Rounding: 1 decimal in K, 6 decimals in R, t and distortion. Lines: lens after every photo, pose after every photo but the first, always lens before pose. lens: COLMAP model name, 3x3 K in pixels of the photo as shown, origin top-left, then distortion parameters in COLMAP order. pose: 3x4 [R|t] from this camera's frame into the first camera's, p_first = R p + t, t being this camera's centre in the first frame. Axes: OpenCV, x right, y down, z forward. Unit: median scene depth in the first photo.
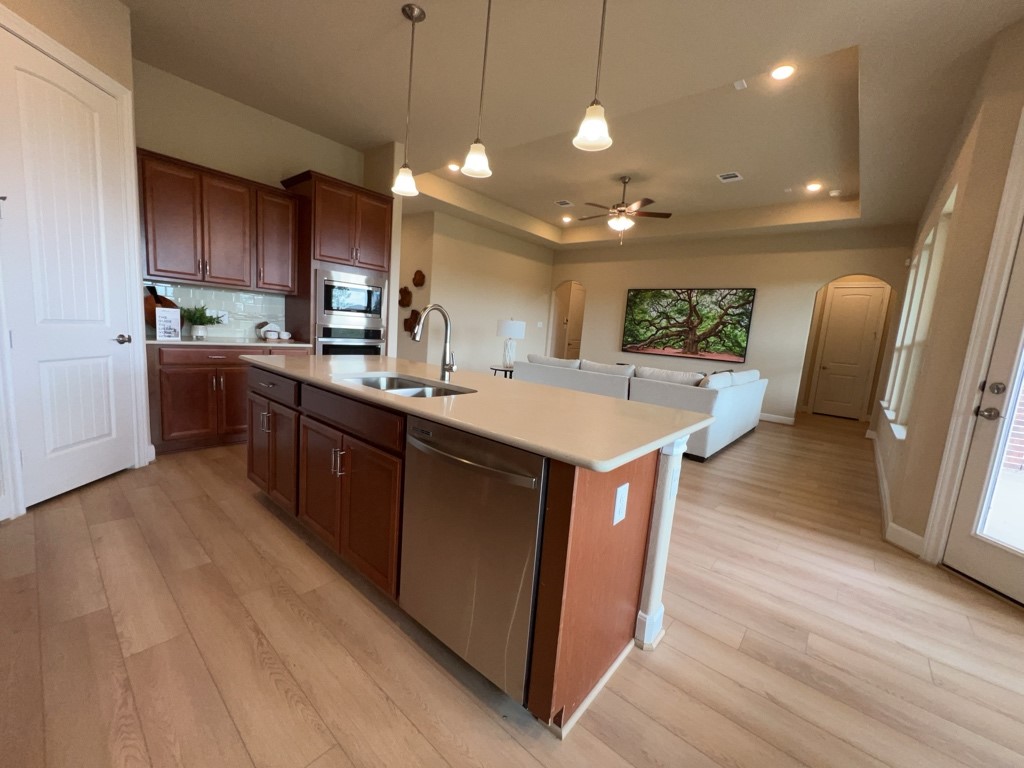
lens RADIAL K [[407.6, 0, 512.0], [0, 407.6, 384.0], [0, 0, 1]] dist [-0.002317, -0.000297]
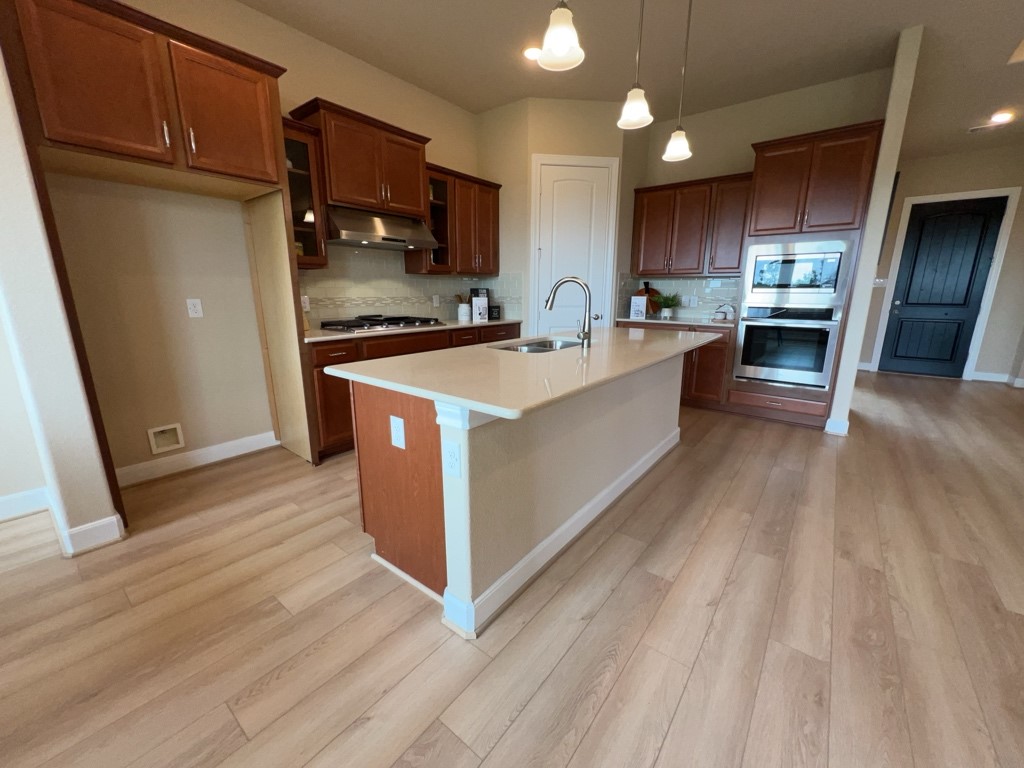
lens RADIAL K [[407.6, 0, 512.0], [0, 407.6, 384.0], [0, 0, 1]] dist [-0.002317, -0.000297]
pose [[0.035087, 0.150643, -0.987965, 0.527254], [-0.134344, 0.980312, 0.144705, -0.027091], [0.990313, 0.127650, 0.054634, 0.449080]]
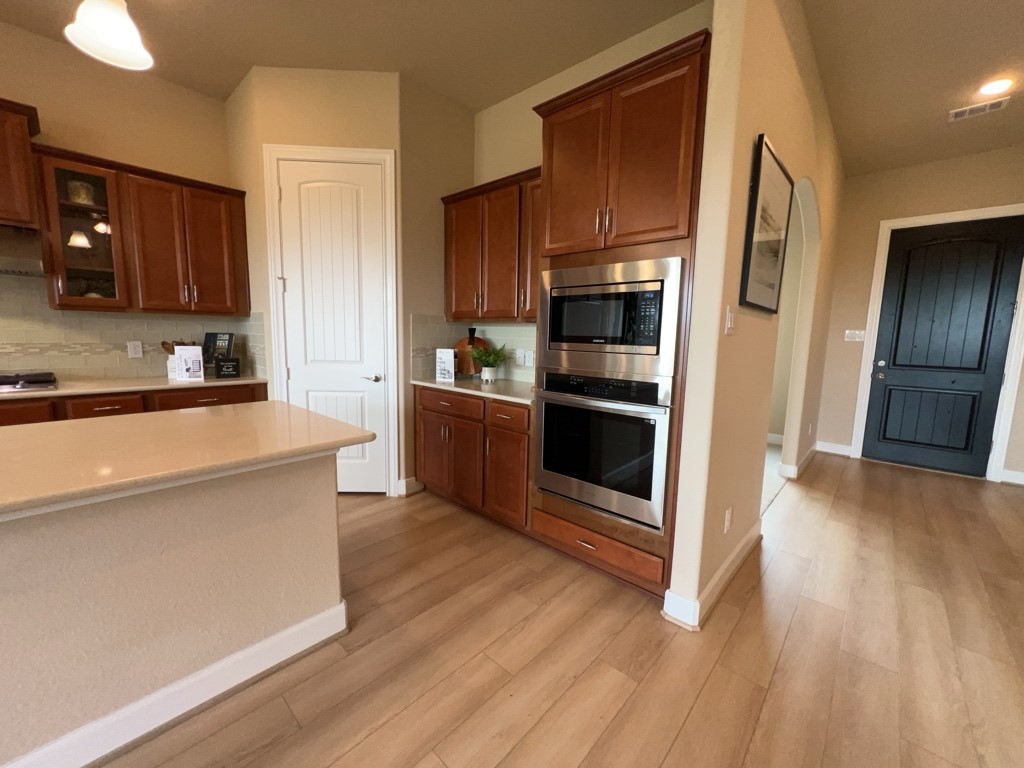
lens RADIAL K [[407.6, 0, 512.0], [0, 407.6, 384.0], [0, 0, 1]] dist [-0.002317, -0.000297]
pose [[-0.036072, 0.046639, -0.998260, 0.110471], [-0.158802, 0.985951, 0.051803, -0.156241], [0.986651, 0.160394, -0.028159, 1.043088]]
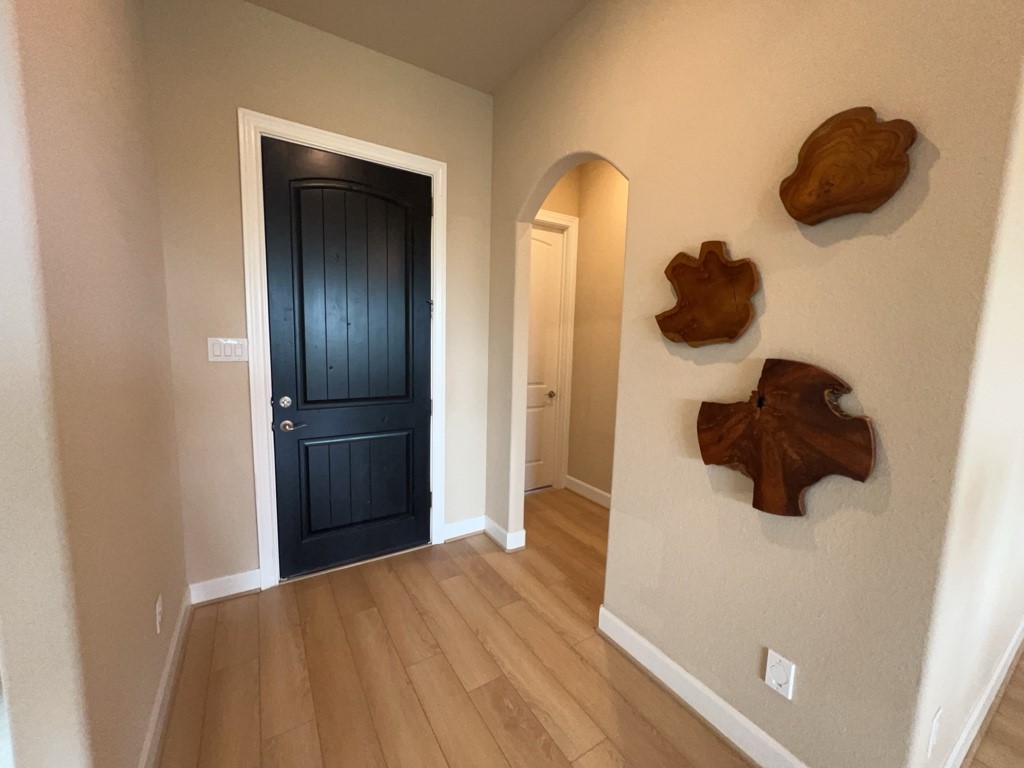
lens RADIAL K [[414.9, 0, 512.0], [0, 414.9, 384.0], [0, 0, 1]] dist [0.012131, 0.000060]
pose [[0.950618, -0.017488, -0.309871, -0.586340], [0.005602, 0.999215, -0.039206, -0.325788], [0.310313, 0.035534, 0.949970, 1.563246]]
